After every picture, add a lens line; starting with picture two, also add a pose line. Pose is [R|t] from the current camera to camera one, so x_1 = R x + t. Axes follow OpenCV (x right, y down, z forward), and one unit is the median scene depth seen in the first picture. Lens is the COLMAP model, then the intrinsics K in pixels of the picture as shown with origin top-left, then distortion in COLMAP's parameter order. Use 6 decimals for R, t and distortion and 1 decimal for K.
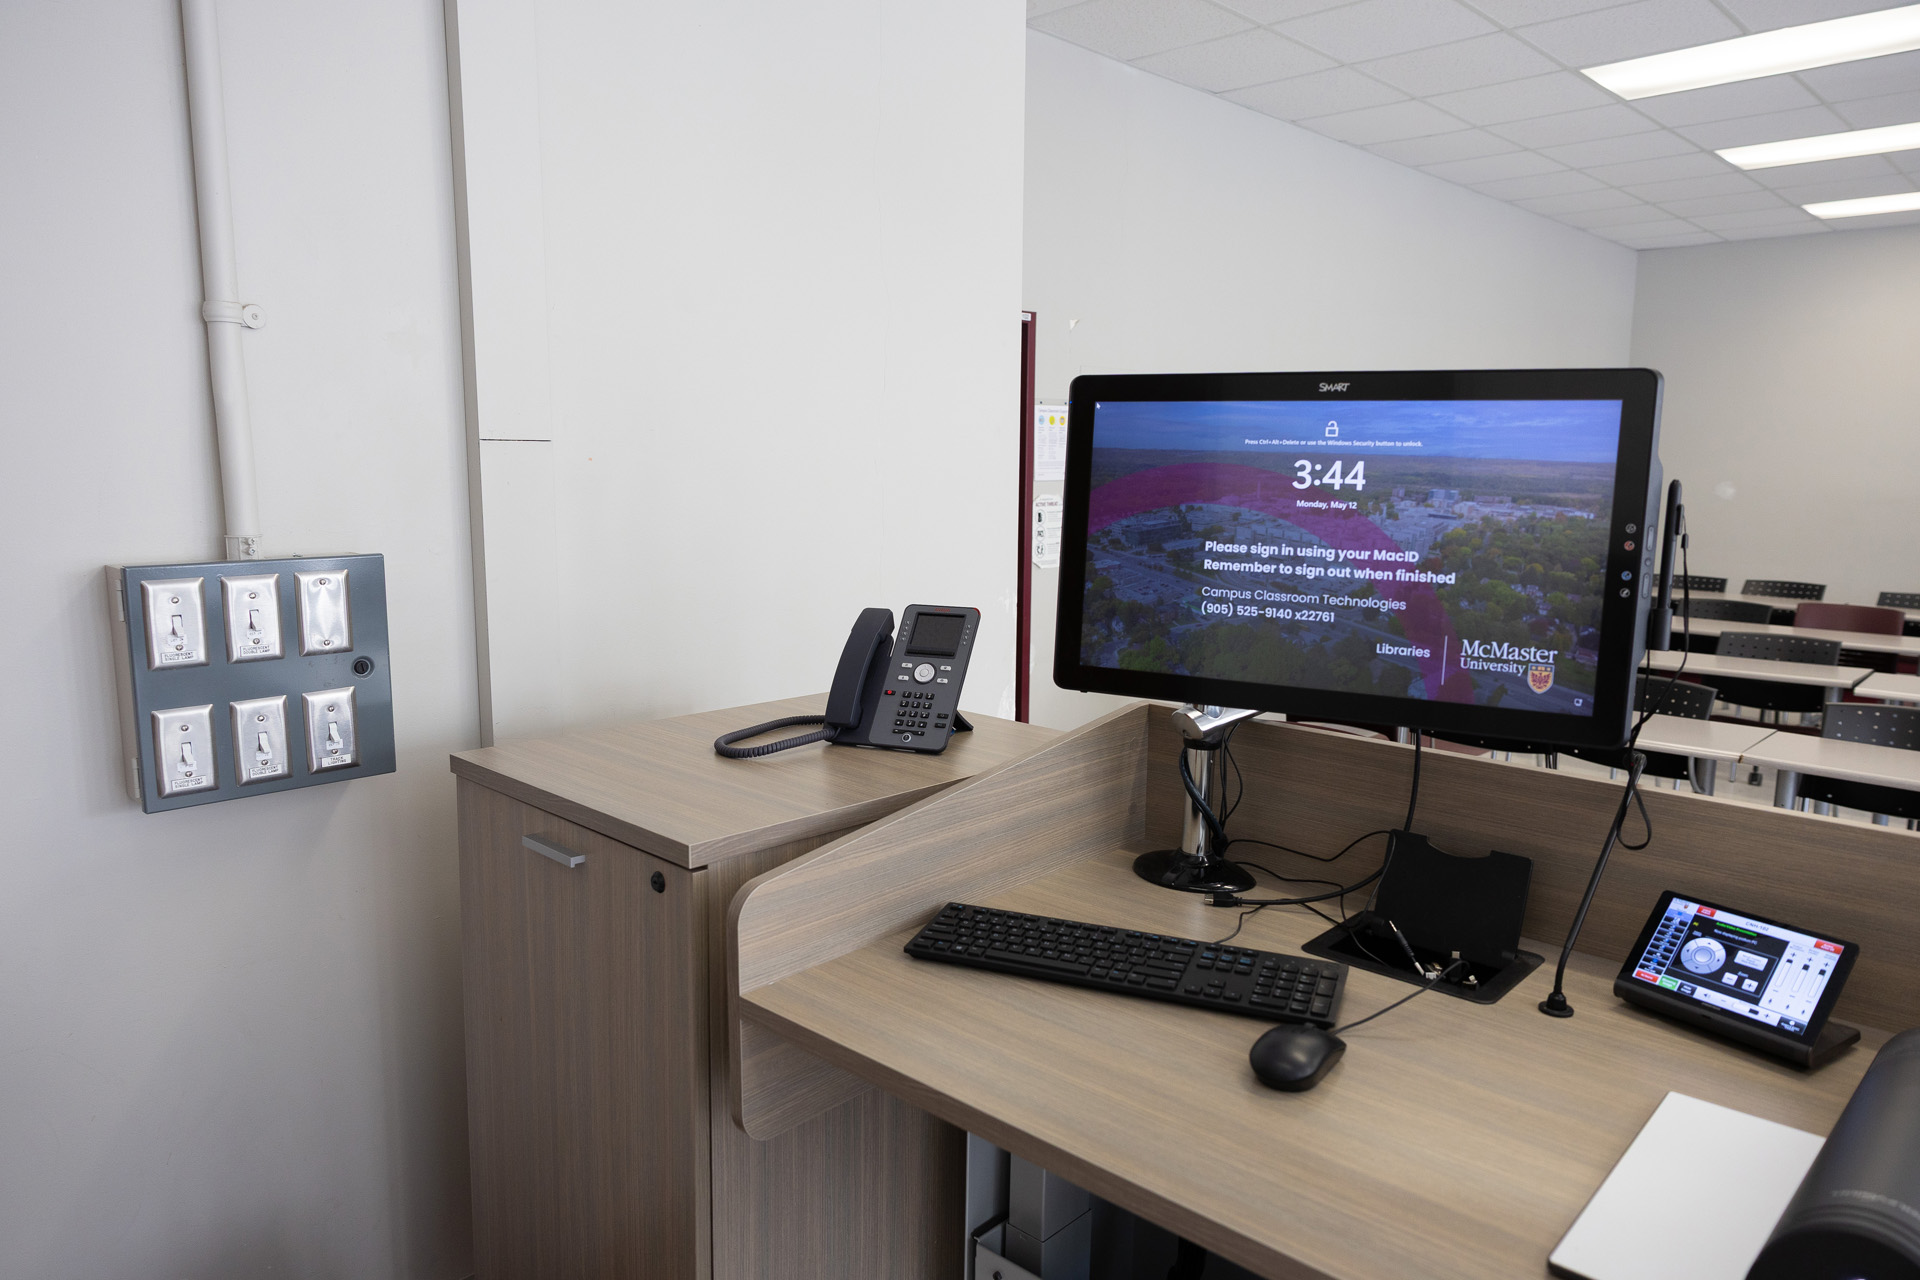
lens RADIAL K [[1294.5, 0, 976.5], [0, 1294.5, 611.0], [0, 0, 1]] dist [-0.007419, 0.007012]
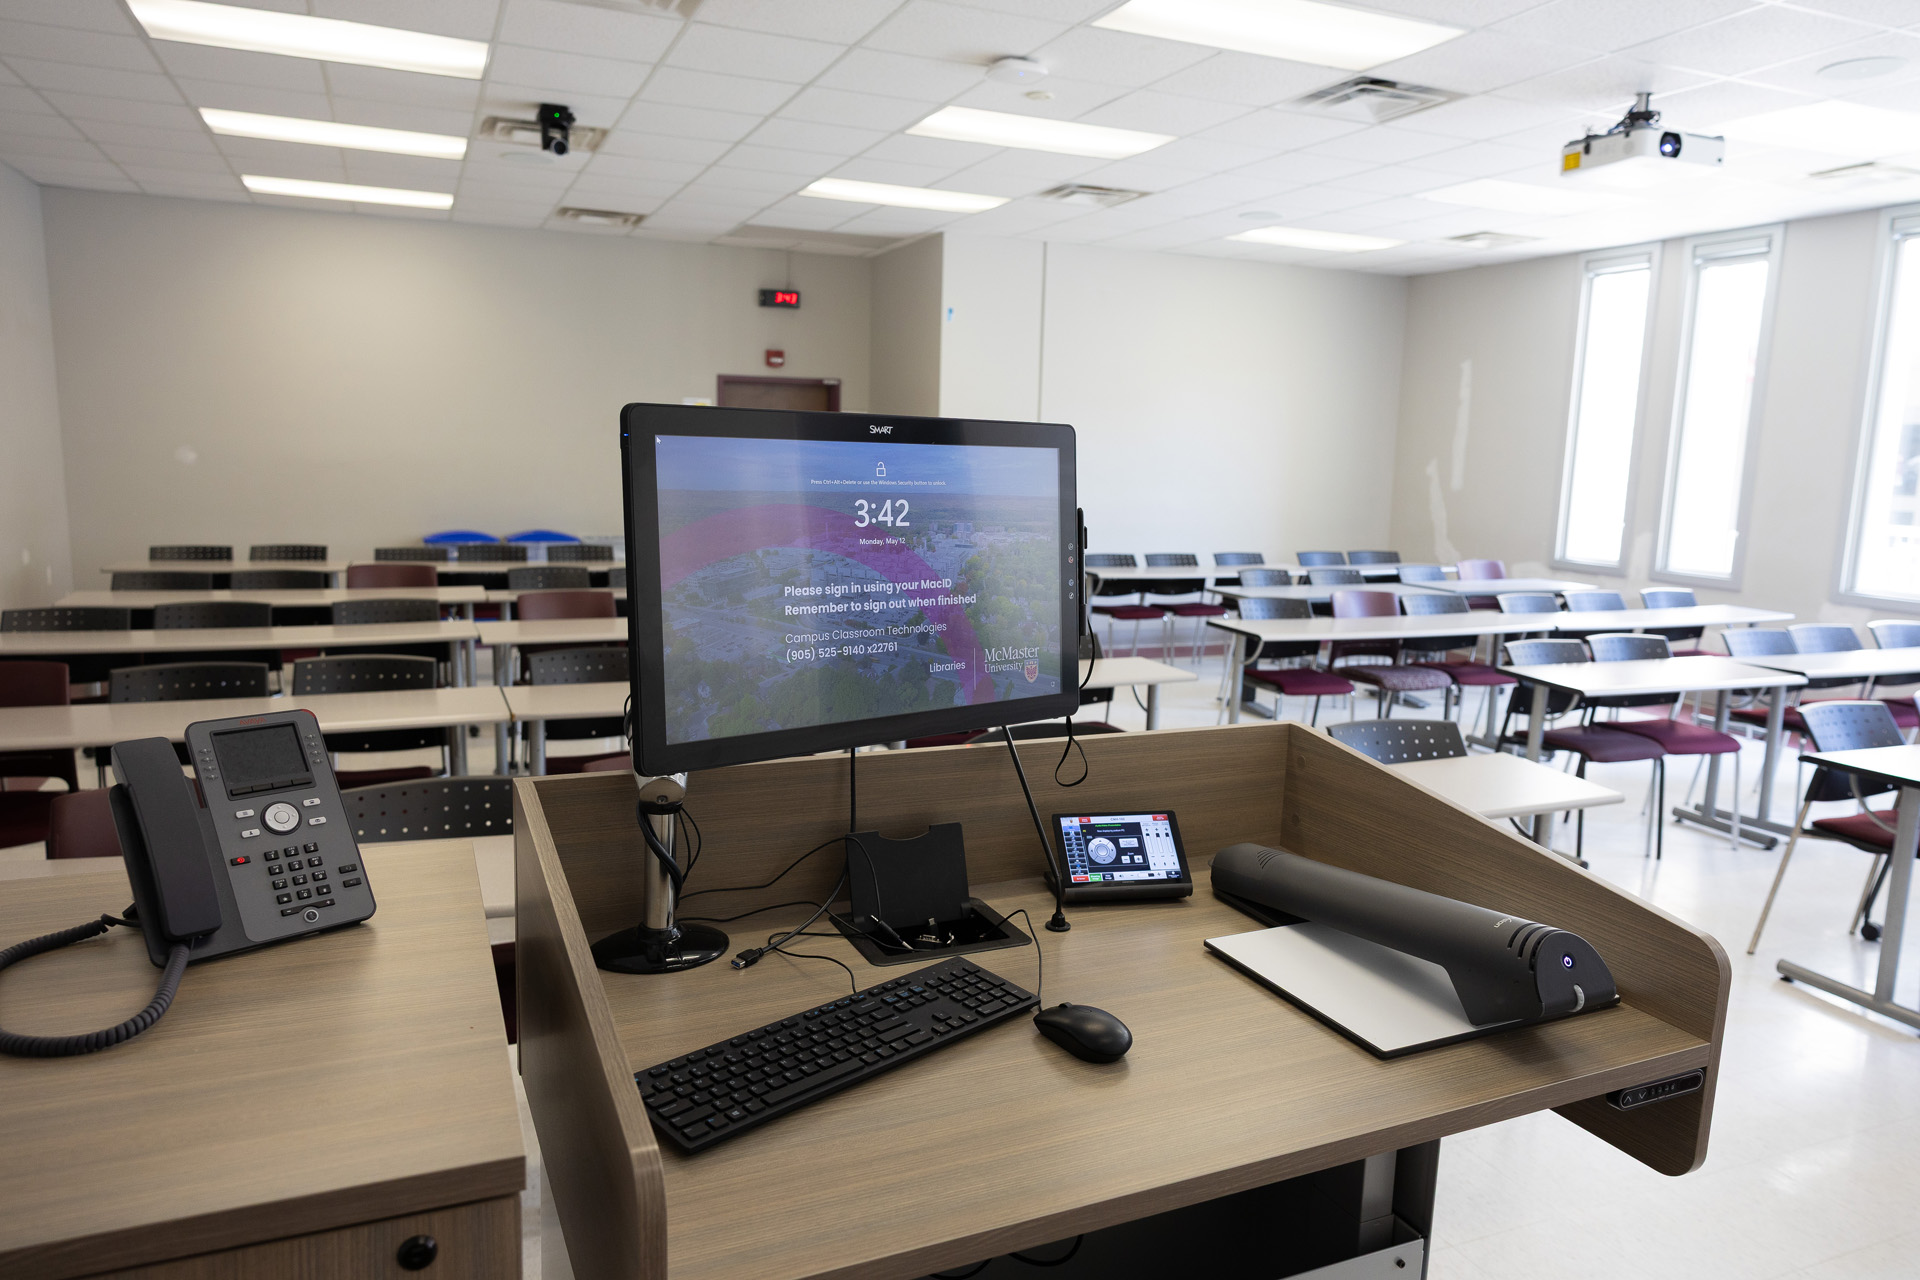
lens RADIAL K [[1294.5, 0, 976.5], [0, 1294.5, 611.0], [0, 0, 1]] dist [-0.007419, 0.007012]
pose [[0.403367, -0.119831, 0.907158, -0.657277], [0.087851, 0.991880, 0.091959, -0.115718], [-0.910811, 0.042601, 0.410619, 0.499959]]
